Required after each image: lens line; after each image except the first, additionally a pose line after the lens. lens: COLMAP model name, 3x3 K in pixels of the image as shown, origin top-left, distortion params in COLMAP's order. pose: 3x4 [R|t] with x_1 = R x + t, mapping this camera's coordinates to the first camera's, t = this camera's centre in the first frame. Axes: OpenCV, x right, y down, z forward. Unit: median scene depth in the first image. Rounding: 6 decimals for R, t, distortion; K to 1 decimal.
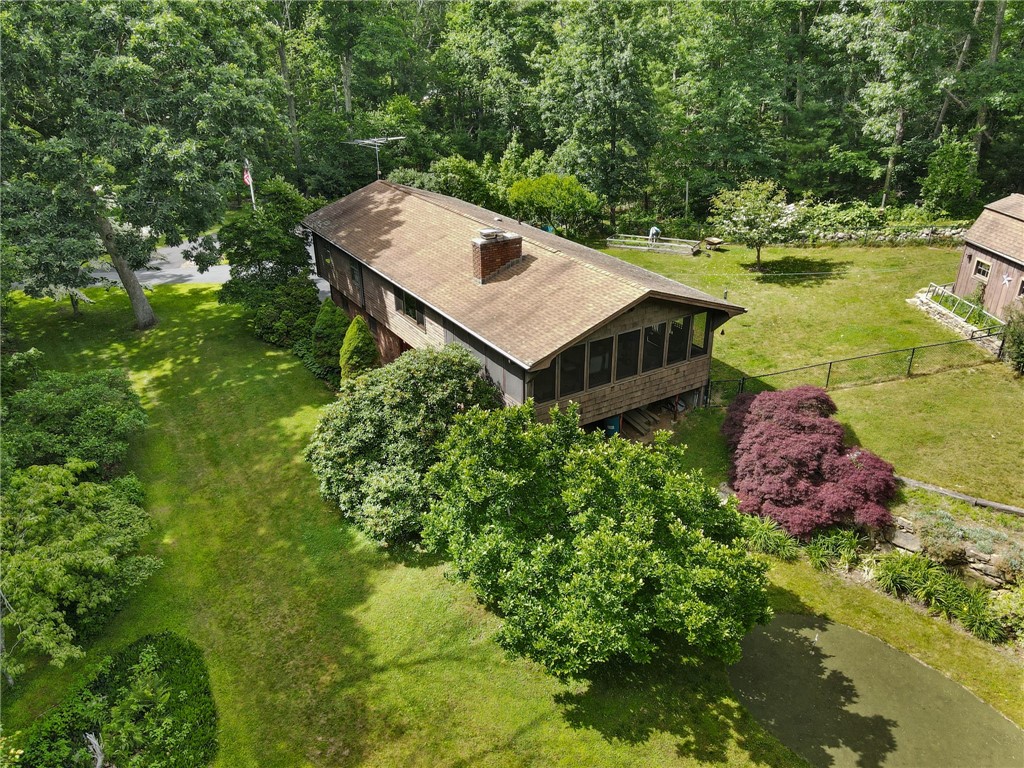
lens RADIAL K [[725.0, 0, 512.0], [0, 725.0, 384.0], [0, 0, 1]] dist [-0.008235, 0.044316]
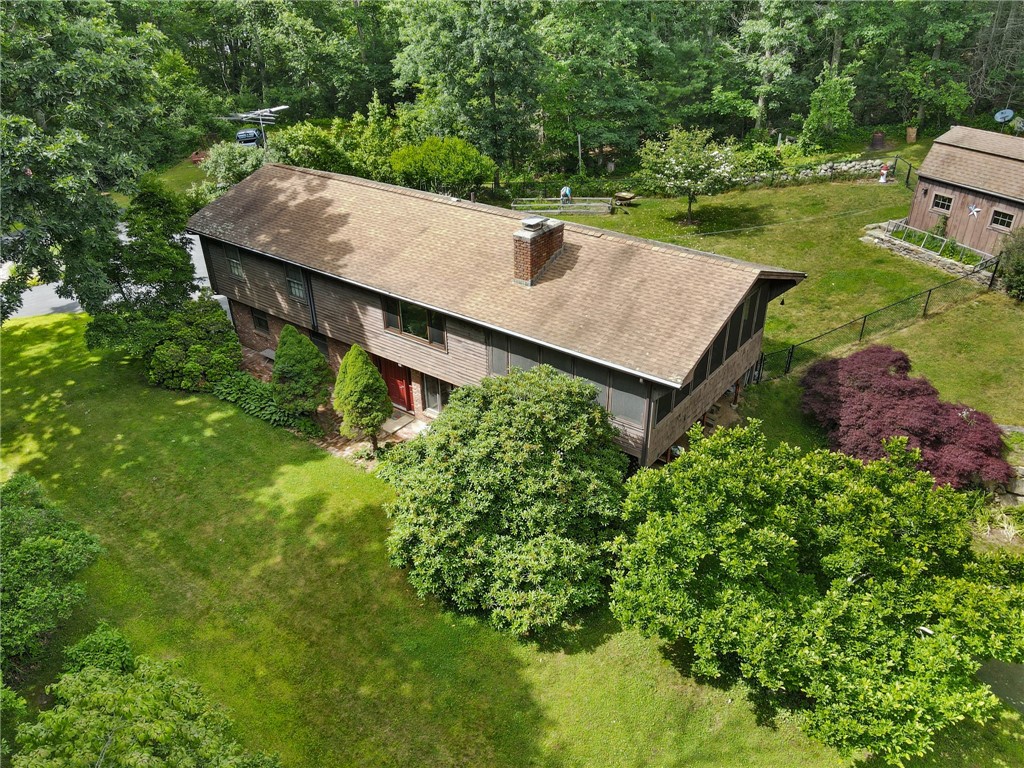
lens RADIAL K [[734.6, 0, 512.0], [0, 734.6, 384.0], [0, 0, 1]] dist [-0.001318, 0.045684]
pose [[0.937309, -0.176456, 0.300524, -0.281679], [0.158342, 0.983821, 0.083807, -0.086269], [-0.310451, -0.030967, 0.950085, 0.178560]]
